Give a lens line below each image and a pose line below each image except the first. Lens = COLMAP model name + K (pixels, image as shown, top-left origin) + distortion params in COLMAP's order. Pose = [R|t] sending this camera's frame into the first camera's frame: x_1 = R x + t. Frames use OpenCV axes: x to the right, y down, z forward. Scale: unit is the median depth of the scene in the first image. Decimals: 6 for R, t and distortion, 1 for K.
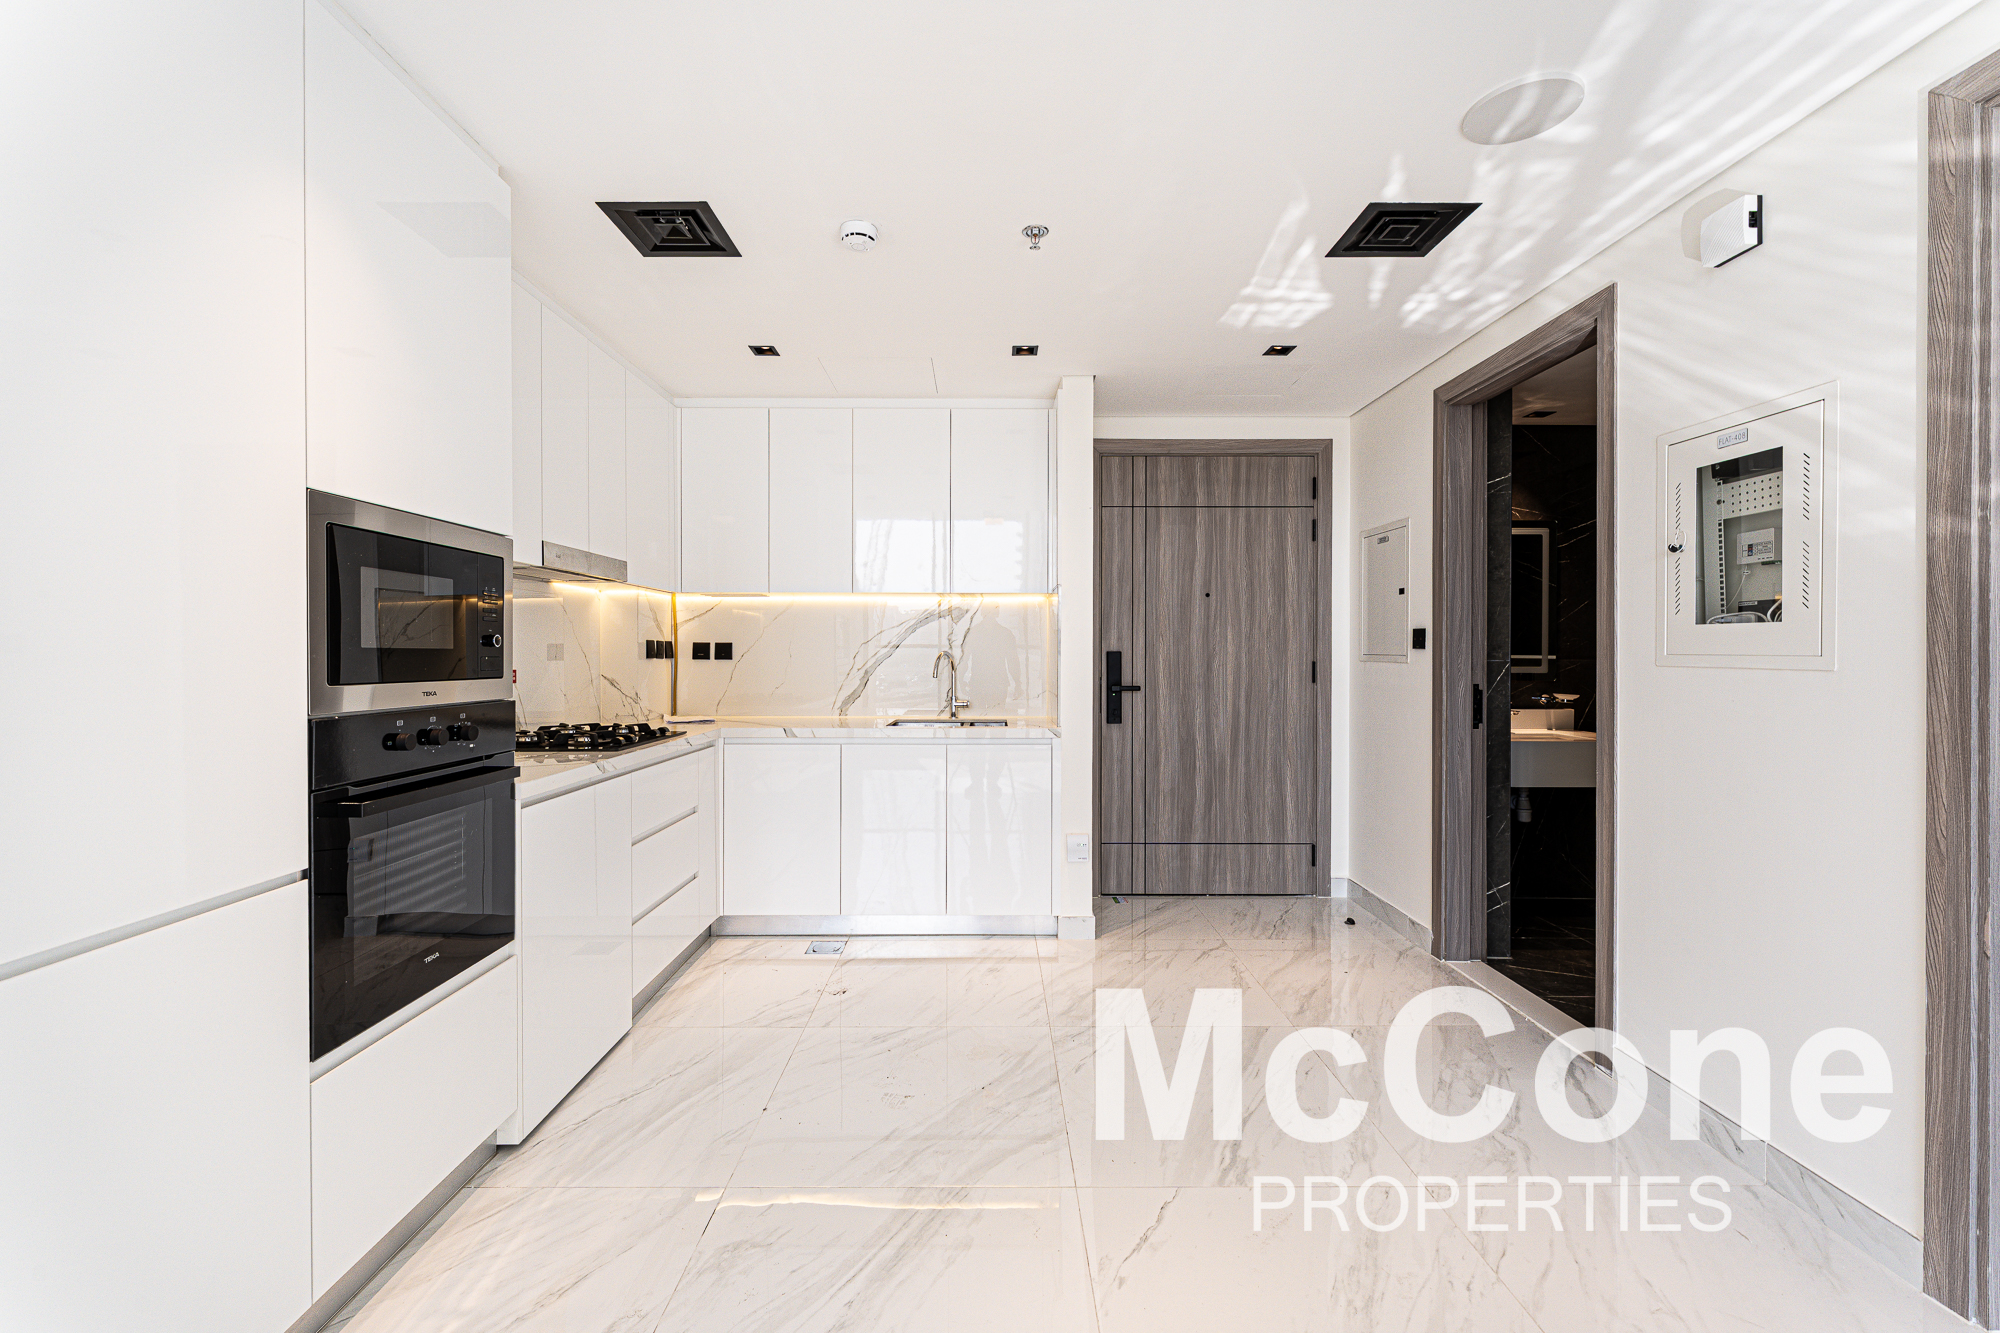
lens RADIAL K [[815.2, 0, 993.3], [0, 815.2, 653.9], [0, 0, 1]] dist [0.000305, -0.000009]
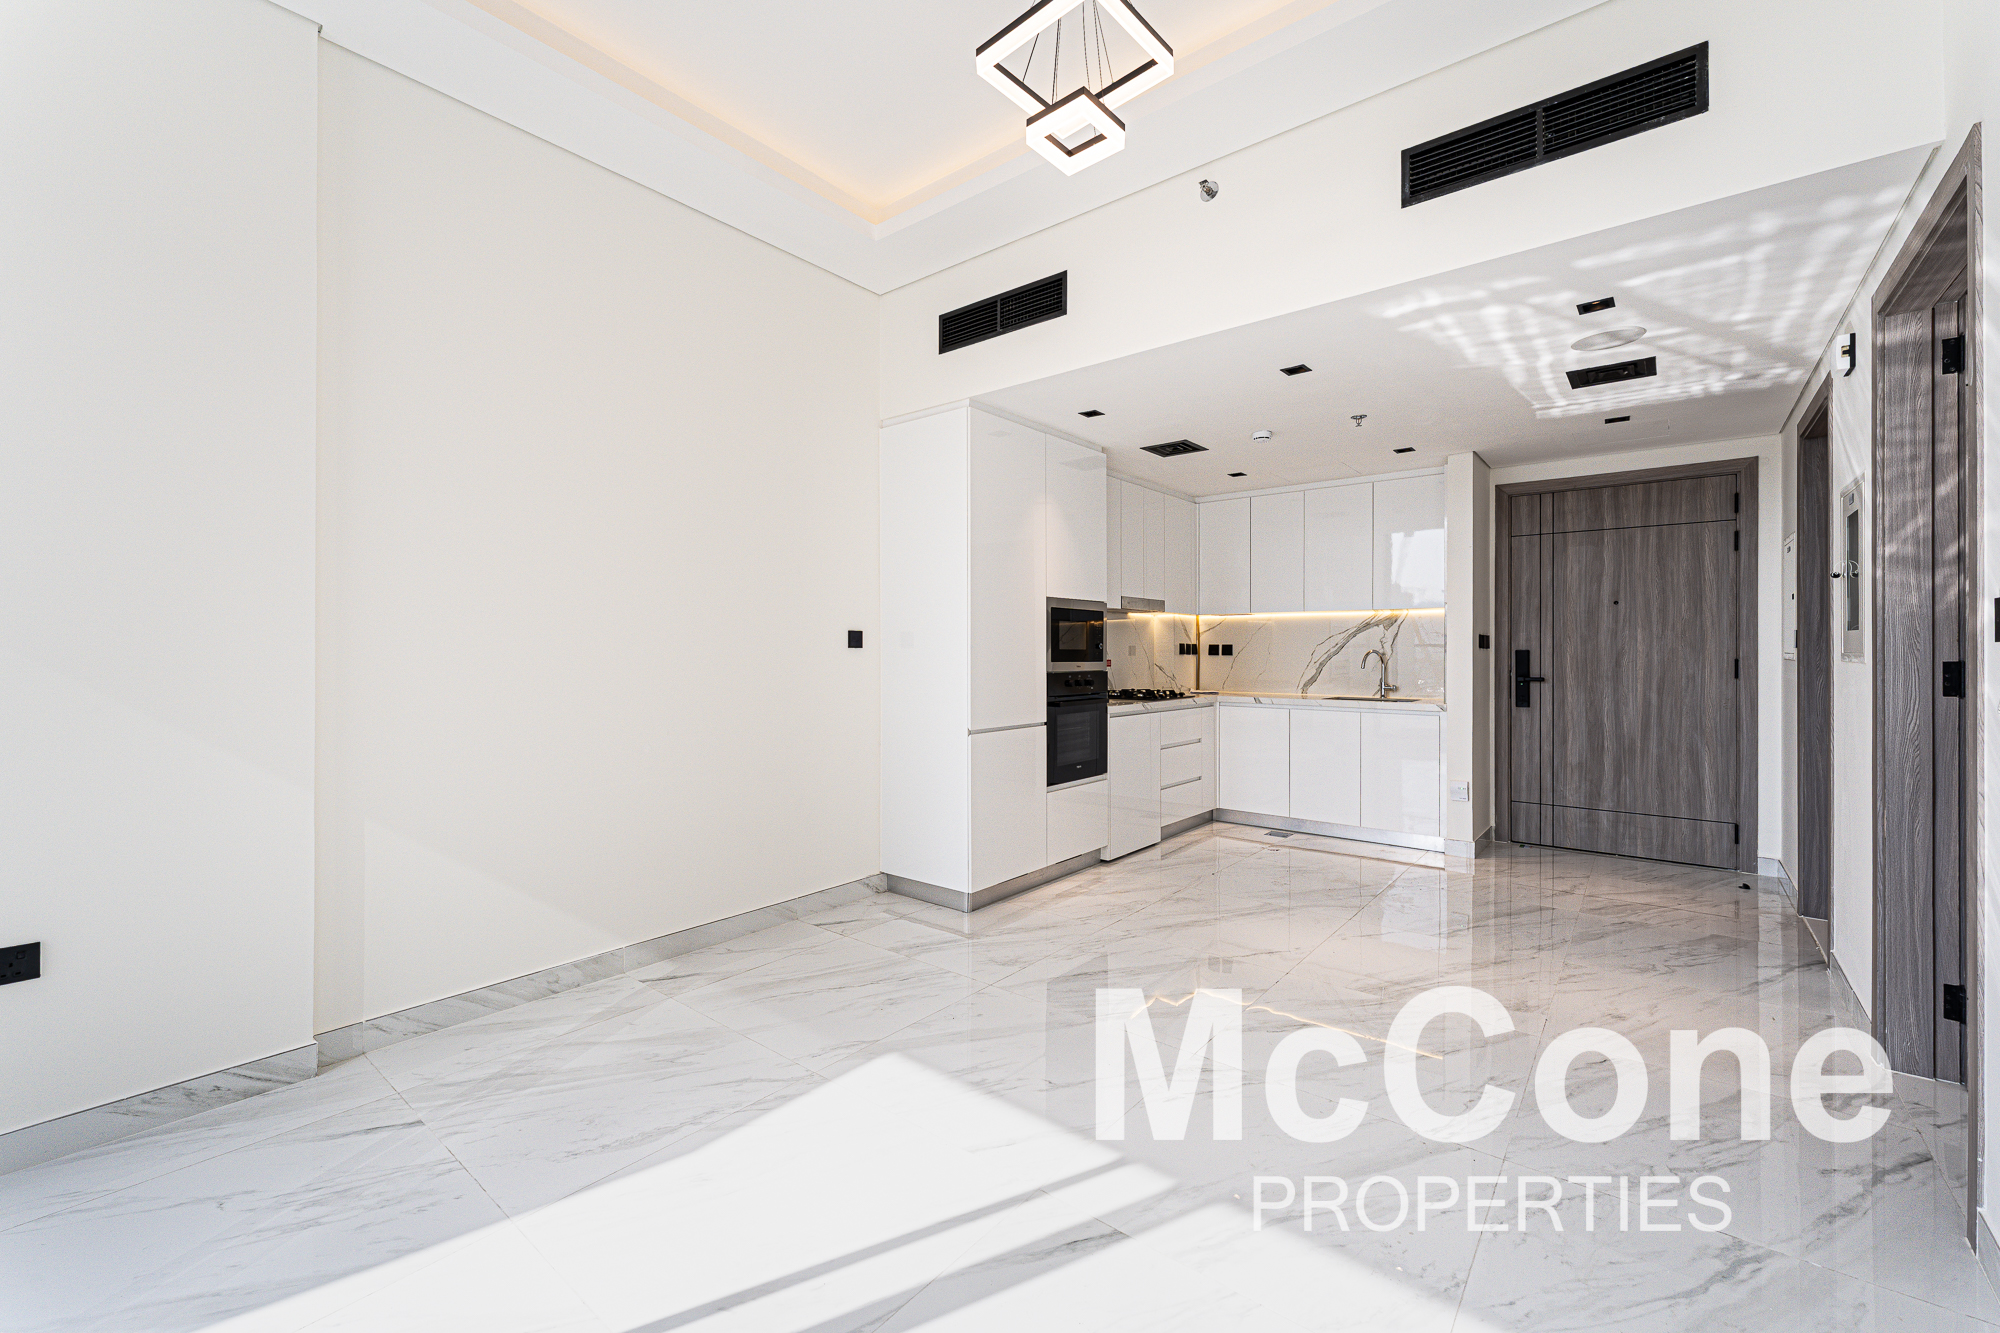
lens RADIAL K [[815.2, 0, 993.3], [0, 815.2, 653.9], [0, 0, 1]] dist [0.000305, -0.000009]
pose [[0.772183, 0.002470, -0.635396, 0.320665], [-0.001298, 0.999996, 0.002310, 0.001116], [0.635399, -0.000959, 0.772183, -0.503428]]
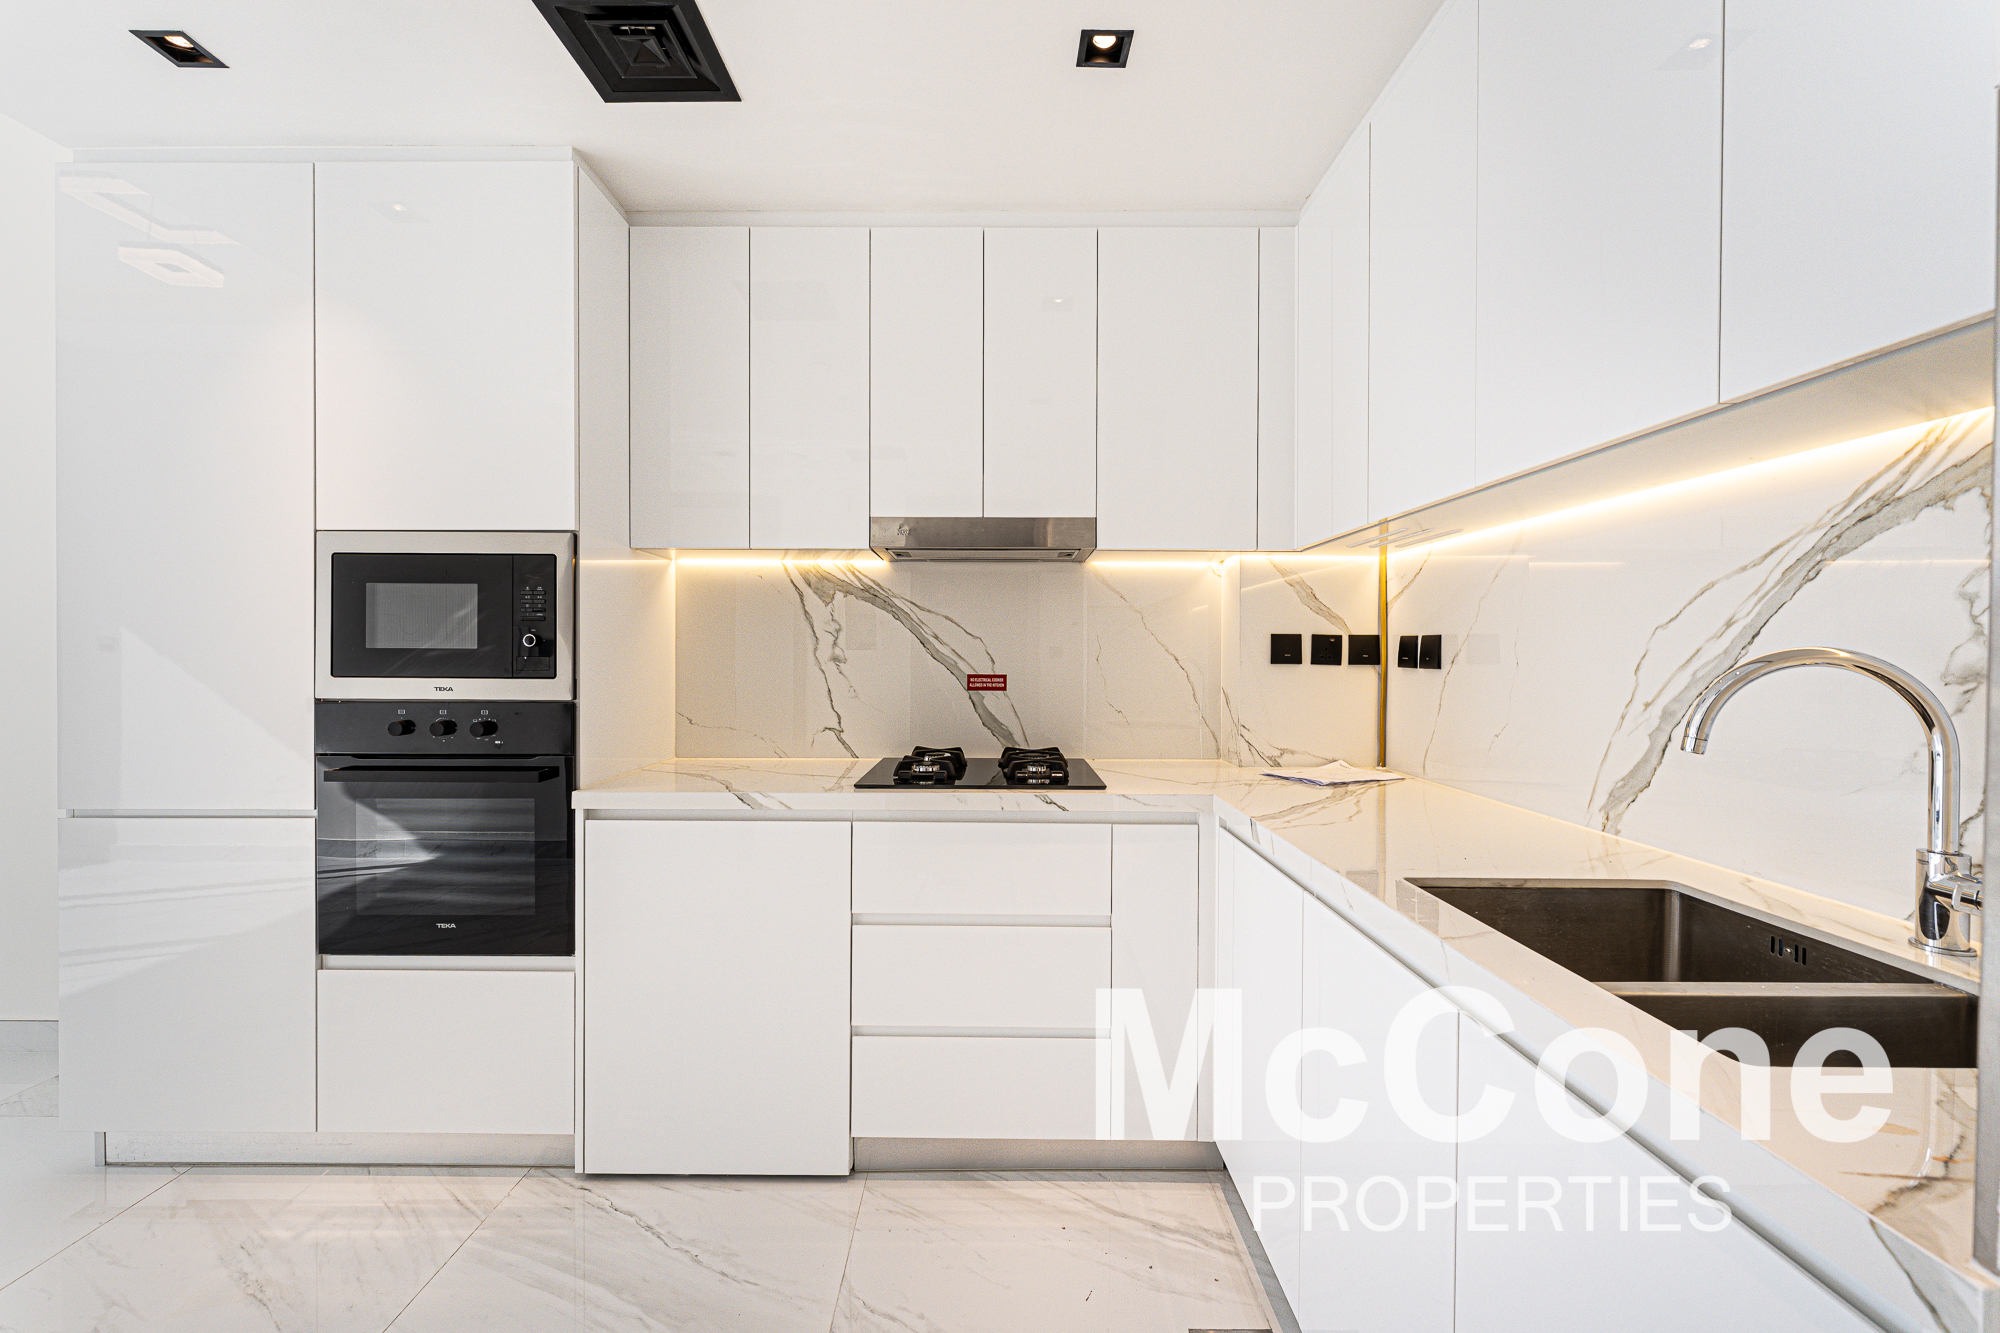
lens RADIAL K [[823.8, 0, 1000.0], [0, 823.8, 666.5], [0, 0, 1]] dist [-0.000110, -0.000012]
pose [[-0.009150, 0.014824, -0.999848, 0.175869], [-0.004637, 0.999879, 0.014867, -0.000659], [0.999947, 0.004773, -0.009080, 0.737168]]
